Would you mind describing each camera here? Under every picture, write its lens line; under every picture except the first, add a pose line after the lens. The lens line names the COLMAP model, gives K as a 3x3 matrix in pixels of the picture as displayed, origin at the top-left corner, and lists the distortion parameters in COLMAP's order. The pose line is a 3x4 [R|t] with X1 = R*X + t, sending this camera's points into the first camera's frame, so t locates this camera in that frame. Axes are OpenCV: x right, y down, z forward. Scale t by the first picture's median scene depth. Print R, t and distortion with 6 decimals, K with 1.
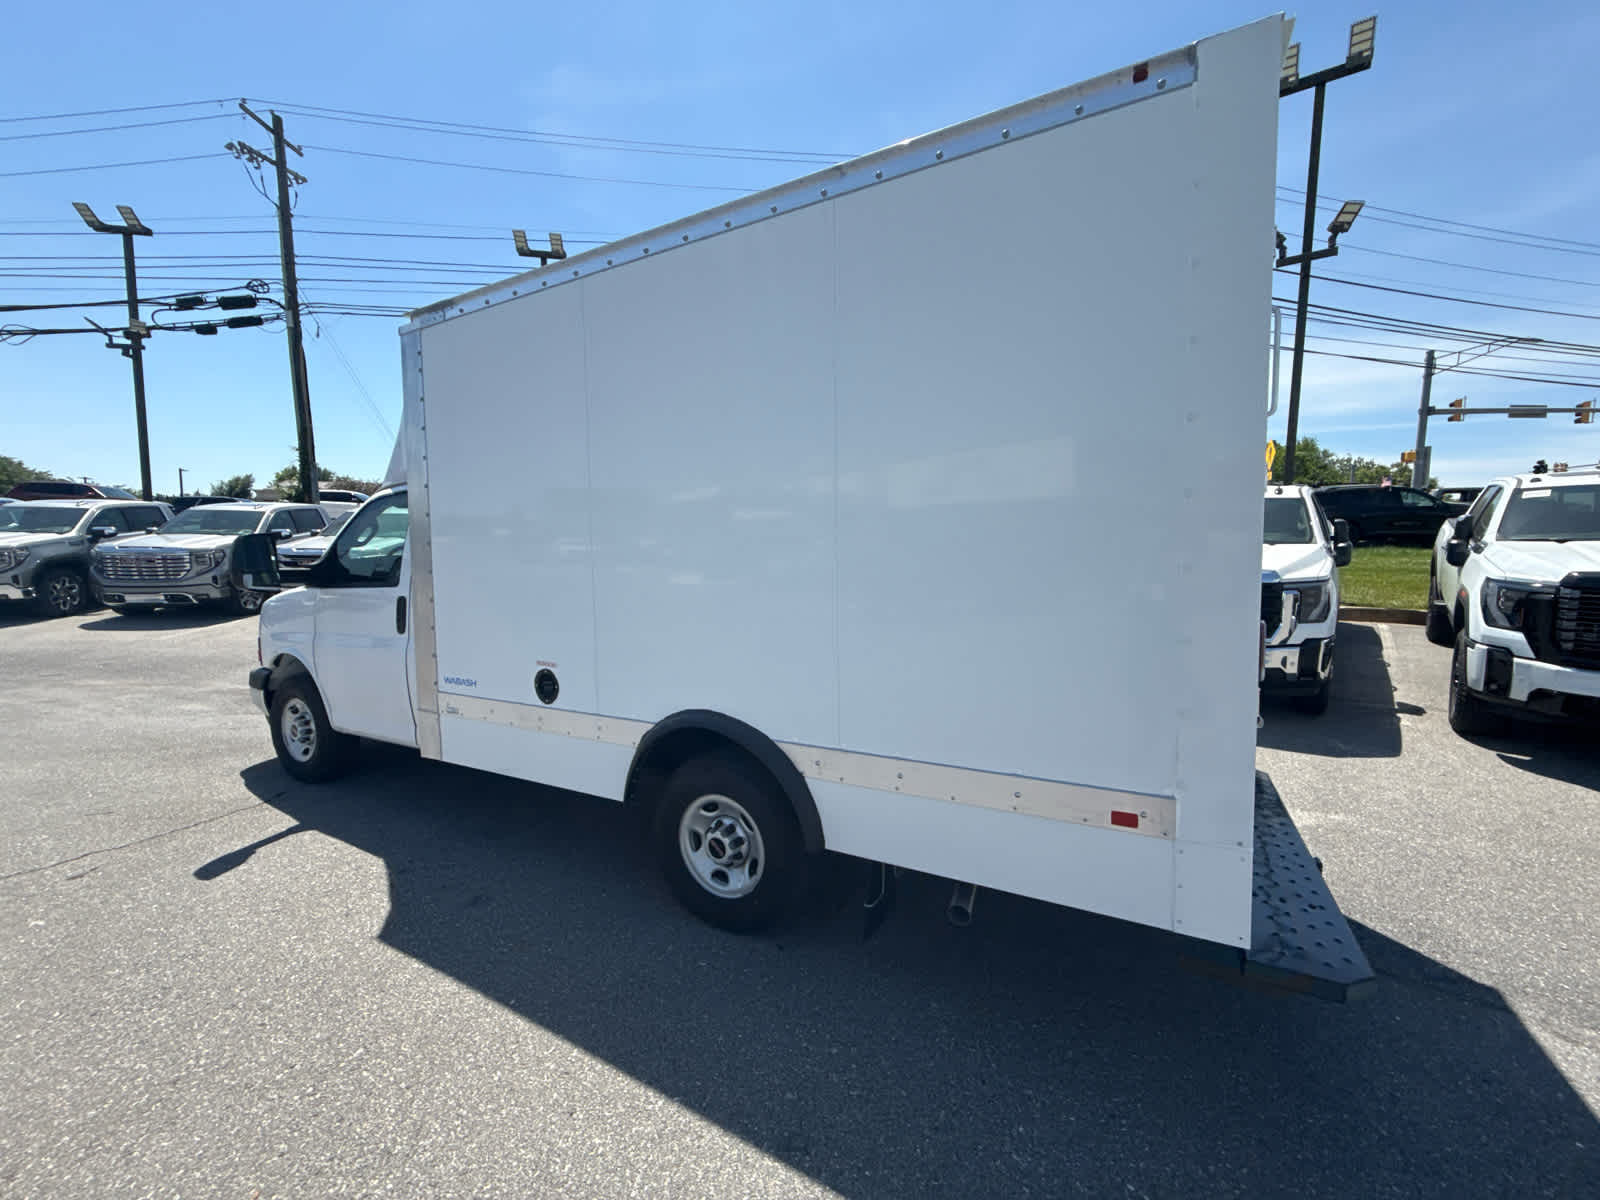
lens RADIAL K [[636.4, 0, 805.0], [0, 636.4, 600.6], [0, 0, 1]] dist [-0.000435, 0.000294]
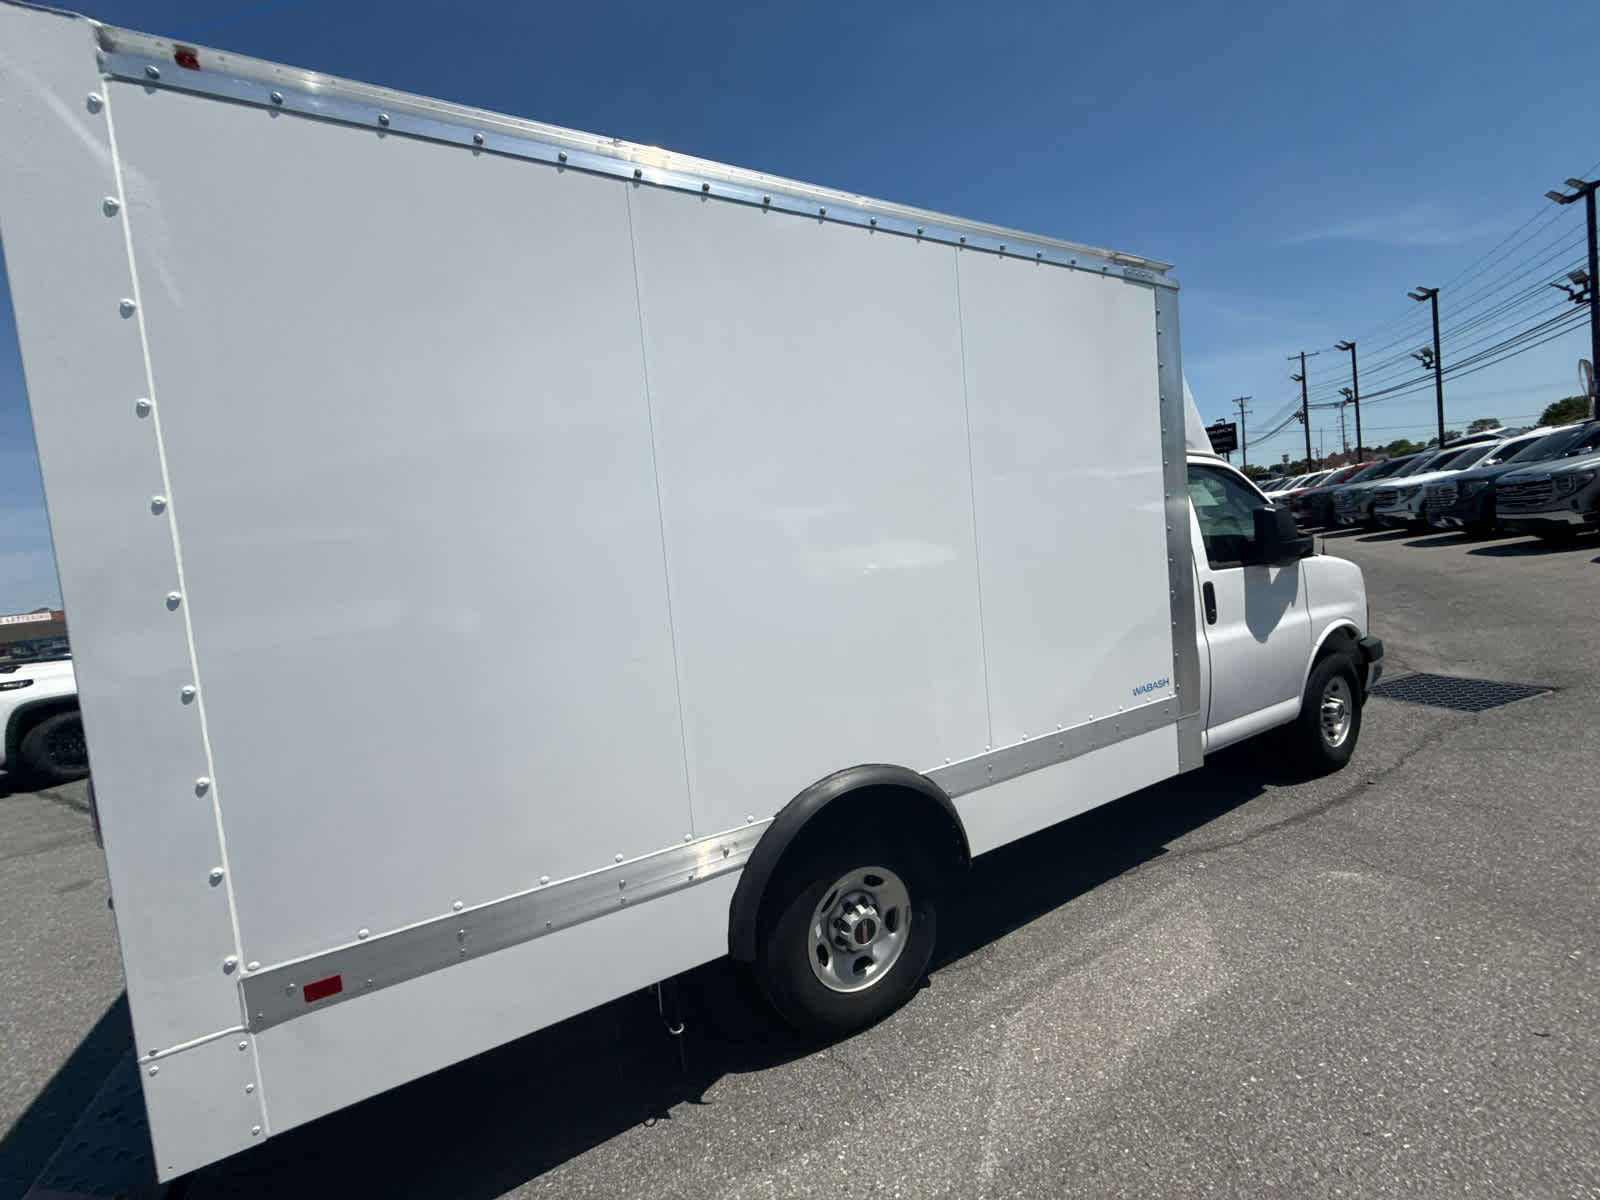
lens RADIAL K [[636.4, 0, 803.0], [0, 636.4, 603.9], [0, 0, 1]] dist [-0.000435, 0.000294]
pose [[-0.533504, 0.122574, -0.836868, 0.683867], [0.044315, 0.992135, 0.117065, -0.144203], [0.844636, 0.025369, -0.534740, 1.546810]]
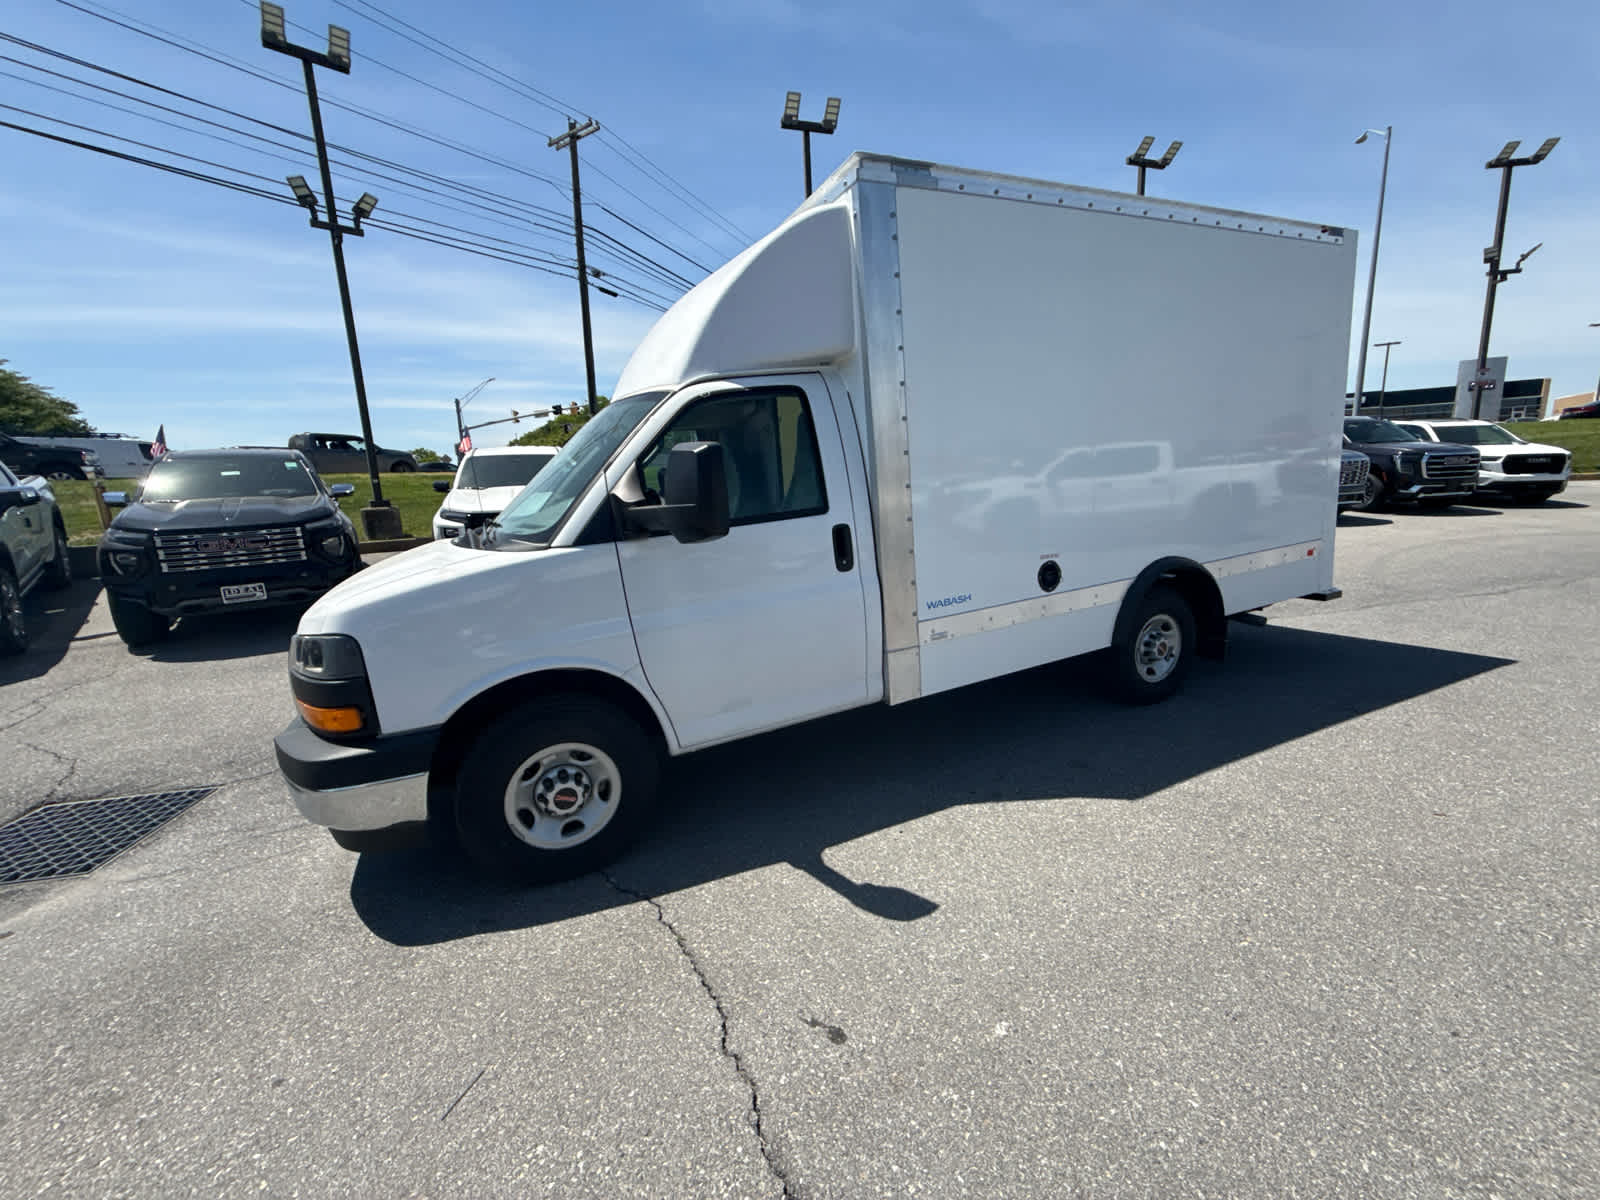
lens RADIAL K [[636.4, 0, 802.1], [0, 636.4, 599.5], [0, 0, 1]] dist [-0.000435, 0.000294]
pose [[0.581998, -0.188228, 0.791106, -1.378054], [0.126028, 0.981966, 0.140924, -0.034055], [-0.803365, 0.017684, 0.595224, 0.602230]]
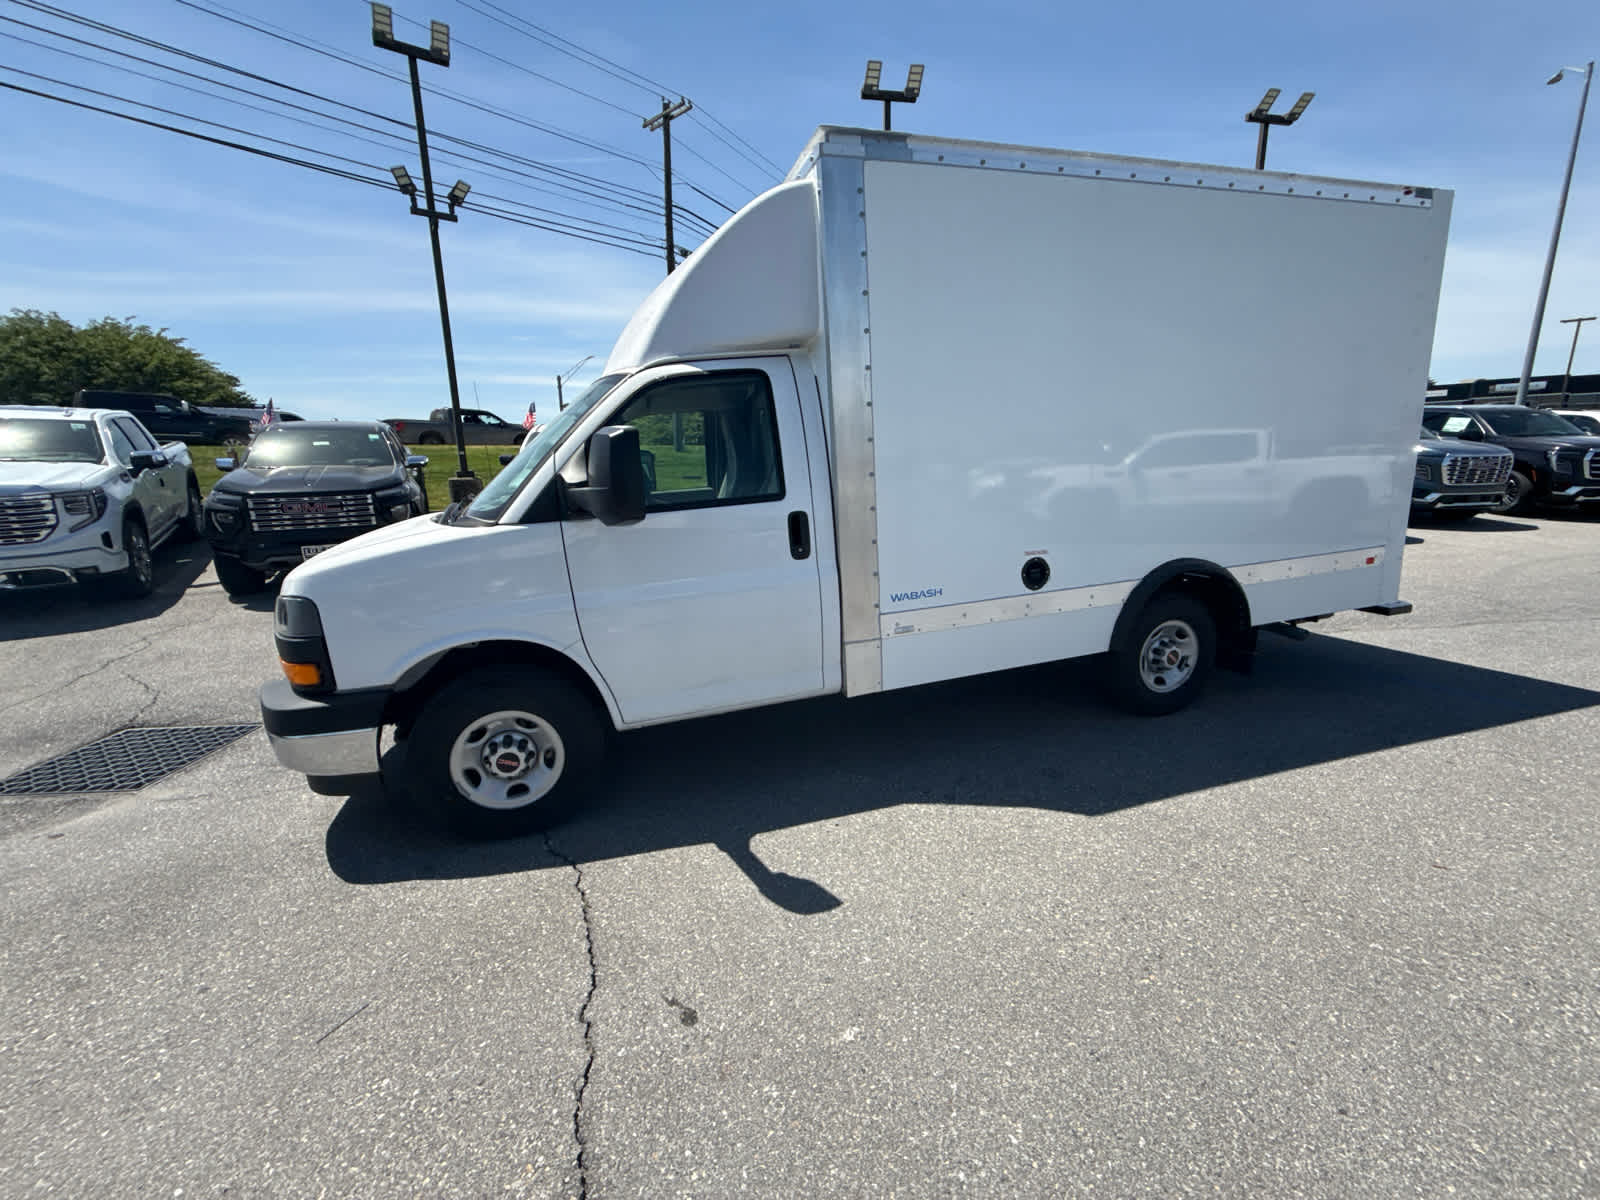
lens RADIAL K [[636.4, 0, 801.2], [0, 636.4, 597.9], [0, 0, 1]] dist [-0.000435, 0.000294]
pose [[0.688780, -0.175458, 0.703418, -1.265098], [0.094238, 0.983708, 0.153096, -0.022091], [-0.718819, -0.039161, 0.694093, 0.477234]]
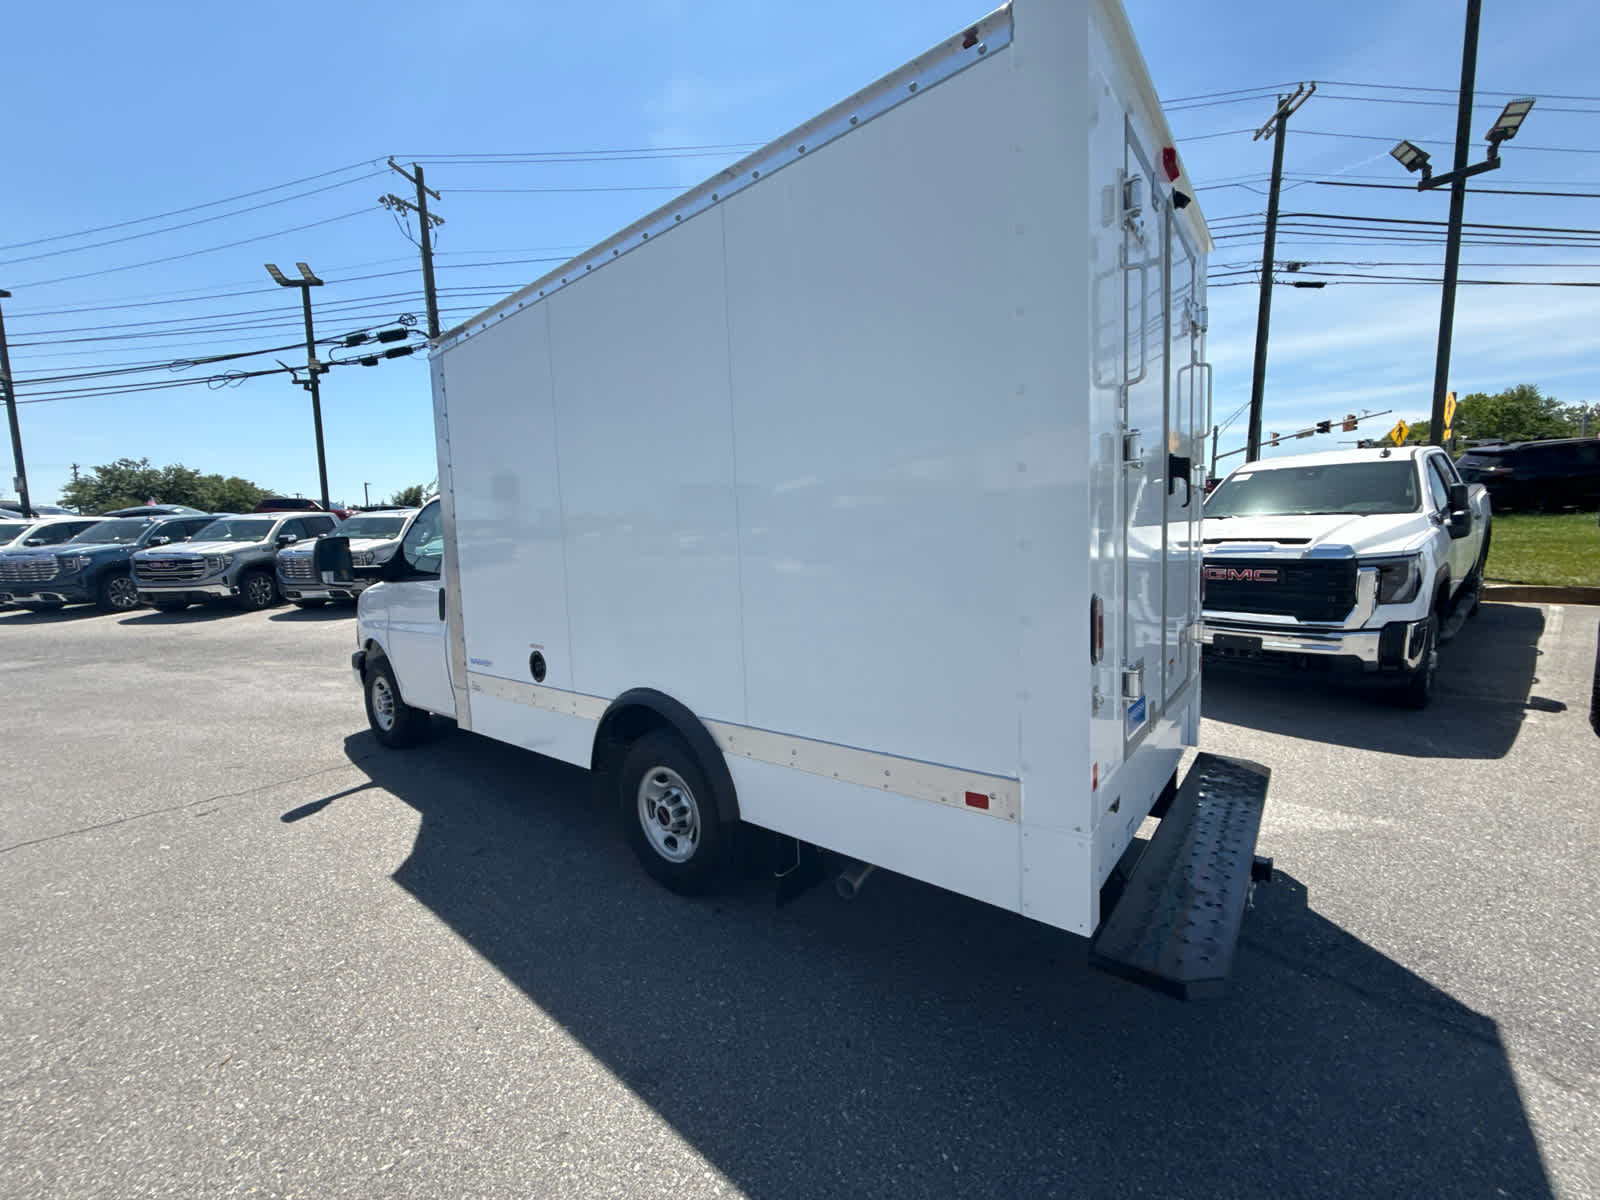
lens RADIAL K [[636.4, 0, 803.7], [0, 636.4, 600.3], [0, 0, 1]] dist [-0.000435, 0.000294]
pose [[0.983268, -0.011202, -0.181819, 0.227985], [0.014271, 0.999777, 0.015585, 0.007092], [0.181604, -0.017919, 0.983209, -0.011148]]
